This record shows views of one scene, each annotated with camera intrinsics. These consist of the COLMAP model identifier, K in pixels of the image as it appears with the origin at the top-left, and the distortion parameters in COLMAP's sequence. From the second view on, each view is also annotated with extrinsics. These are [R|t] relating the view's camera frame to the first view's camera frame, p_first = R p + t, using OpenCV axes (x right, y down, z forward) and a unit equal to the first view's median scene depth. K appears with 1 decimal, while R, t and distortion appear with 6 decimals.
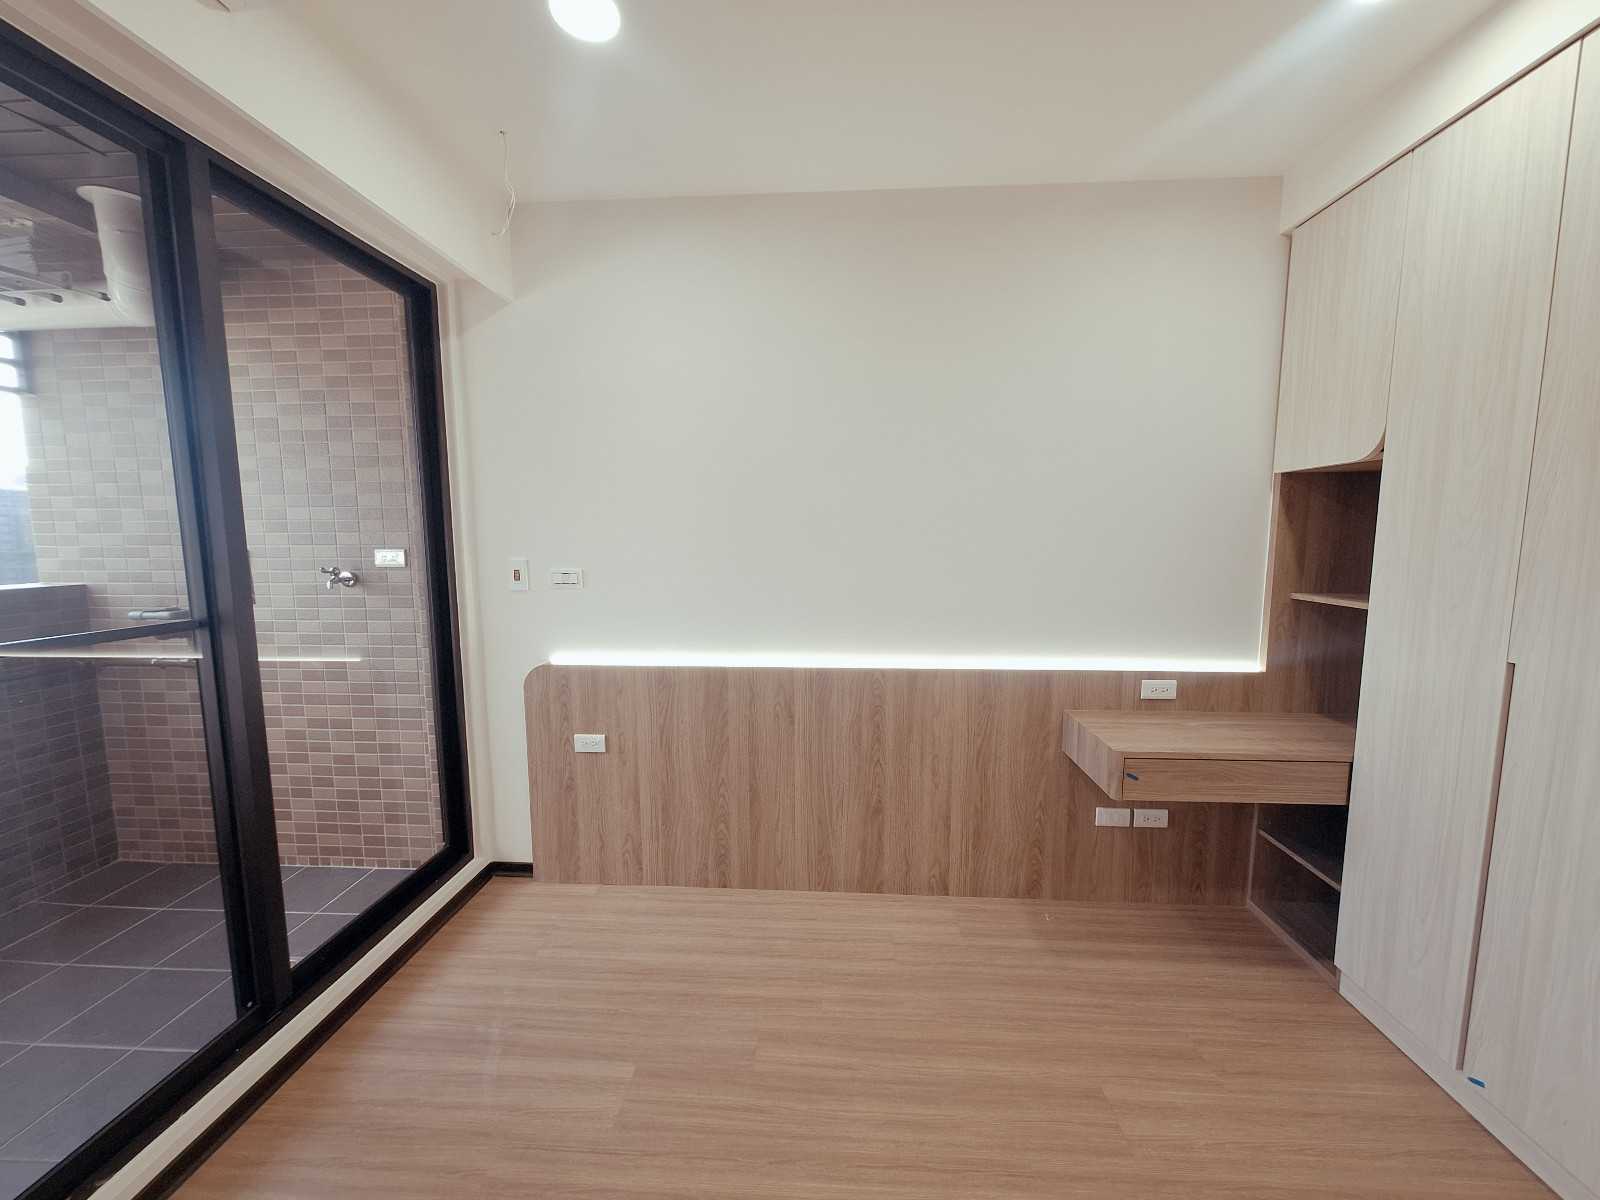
lens RADIAL K [[630.9, 0, 801.7], [0, 630.9, 597.5], [0, 0, 1]] dist [0.001808, 0.000627]
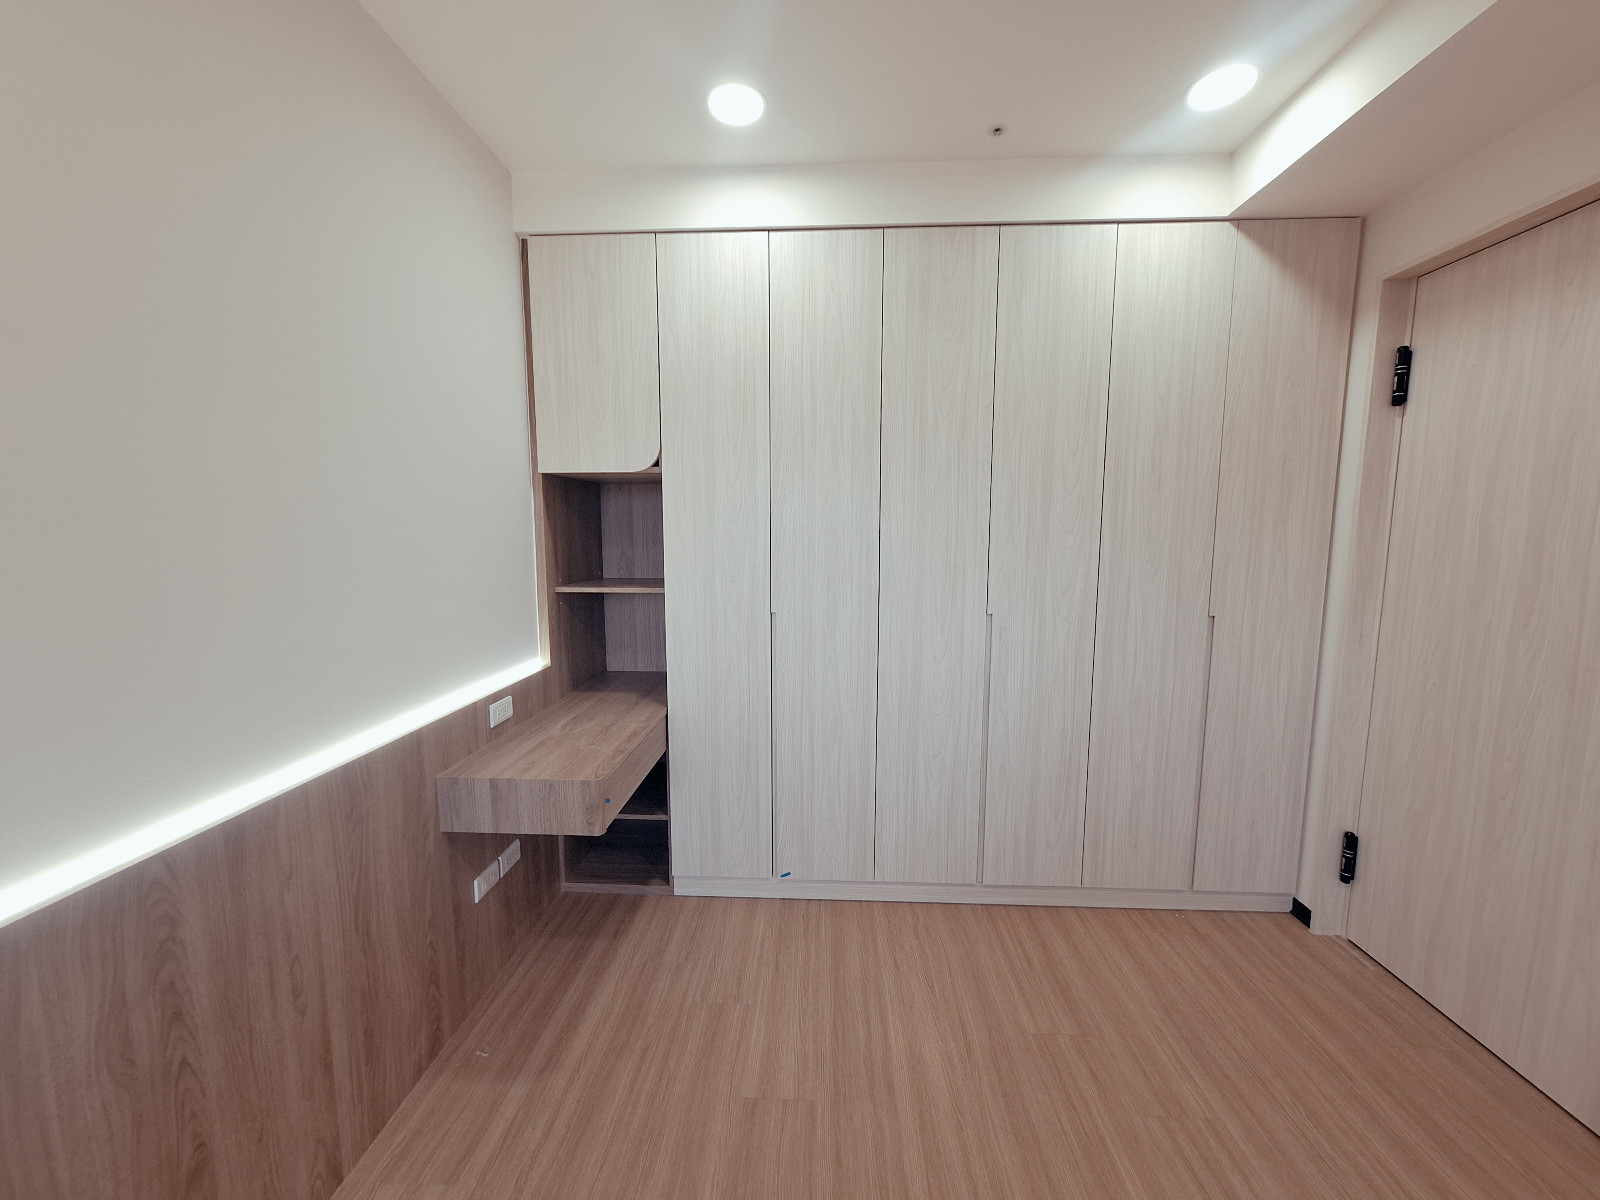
lens RADIAL K [[630.9, 0, 802.5], [0, 630.9, 606.8], [0, 0, 1]] dist [0.001808, 0.000627]
pose [[-0.003869, -0.117787, 0.993031, -0.279521], [0.108093, 0.987171, 0.117513, -0.052620], [-0.994133, 0.107794, 0.008913, 0.566234]]
